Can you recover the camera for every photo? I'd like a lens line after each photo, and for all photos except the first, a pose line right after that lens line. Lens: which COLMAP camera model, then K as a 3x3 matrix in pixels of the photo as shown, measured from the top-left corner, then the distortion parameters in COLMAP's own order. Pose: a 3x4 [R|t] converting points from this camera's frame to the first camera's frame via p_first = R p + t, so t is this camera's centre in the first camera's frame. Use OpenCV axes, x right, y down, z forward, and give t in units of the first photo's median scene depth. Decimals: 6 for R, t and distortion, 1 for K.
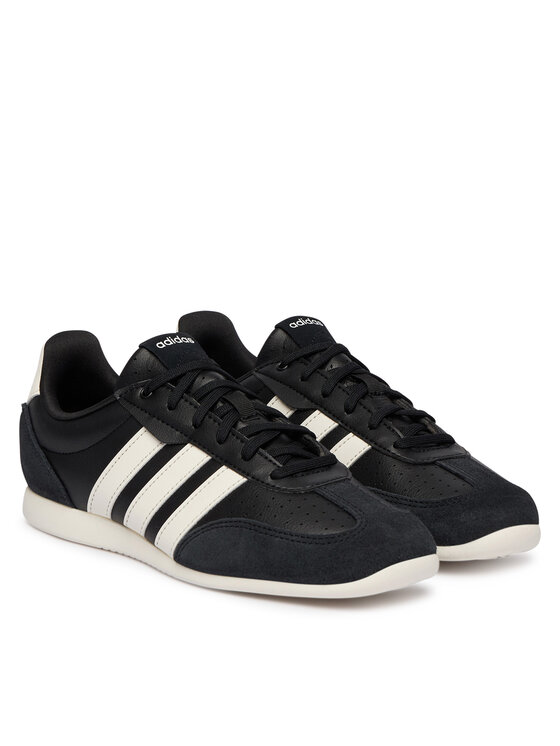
lens RADIAL K [[1583.6, 0, 280.0], [0, 1583.6, 373.0], [0, 0, 1]] dist [0.049573, 0.060146]
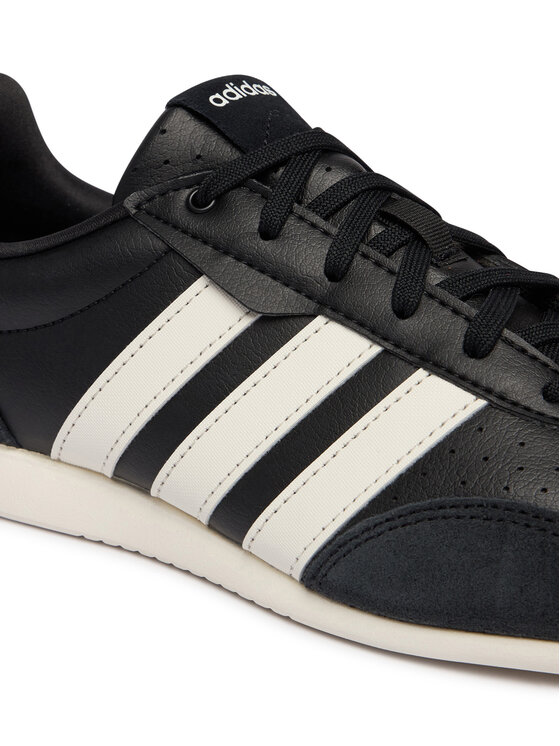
lens RADIAL K [[1346.8, 0, 280.0], [0, 1346.8, 373.0], [0, 0, 1]] dist [-0.044078, -0.031189]
pose [[0.976615, 0.004140, 0.214956, -0.147158], [-0.024059, 0.995639, 0.090135, 0.026714], [-0.213645, -0.093199, 0.972455, 0.631878]]
